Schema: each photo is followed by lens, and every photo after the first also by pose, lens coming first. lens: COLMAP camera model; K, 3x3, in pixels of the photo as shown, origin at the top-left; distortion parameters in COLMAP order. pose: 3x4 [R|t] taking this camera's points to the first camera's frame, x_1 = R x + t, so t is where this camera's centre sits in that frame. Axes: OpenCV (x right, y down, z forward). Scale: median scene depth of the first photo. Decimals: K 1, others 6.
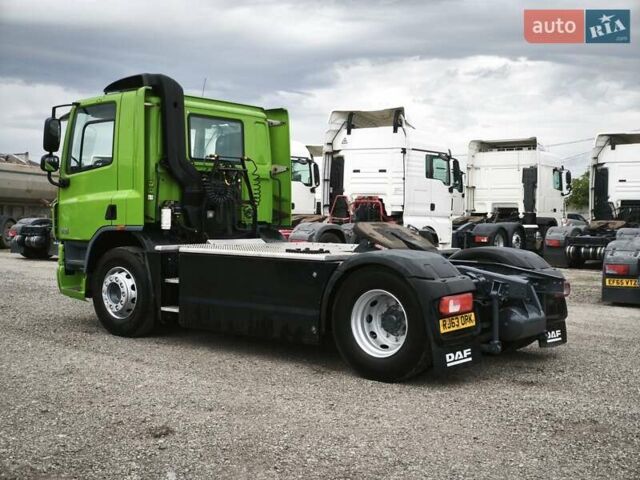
lens RADIAL K [[426.9, 0, 316.4], [0, 426.9, 241.2], [0, 0, 1]] dist [0.044448, -0.012684]
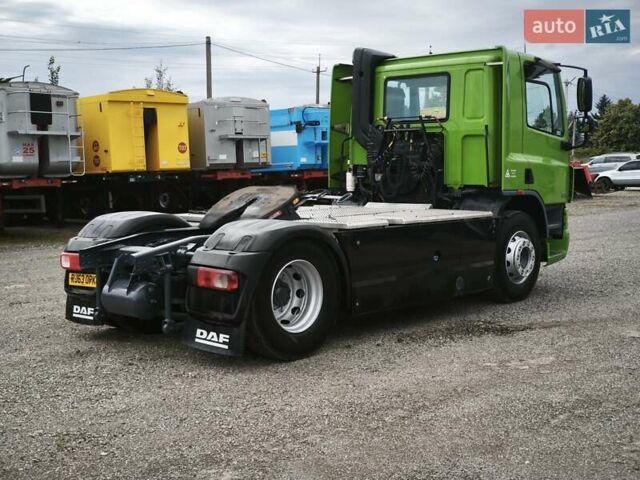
lens RADIAL K [[426.9, 0, 324.0], [0, 426.9, 239.4], [0, 0, 1]] dist [0.044448, -0.012684]
pose [[0.556396, 0.128661, -0.820896, 1.161541], [-0.064133, 0.991642, 0.111954, -0.049040], [0.828439, -0.009644, 0.559997, 0.692111]]
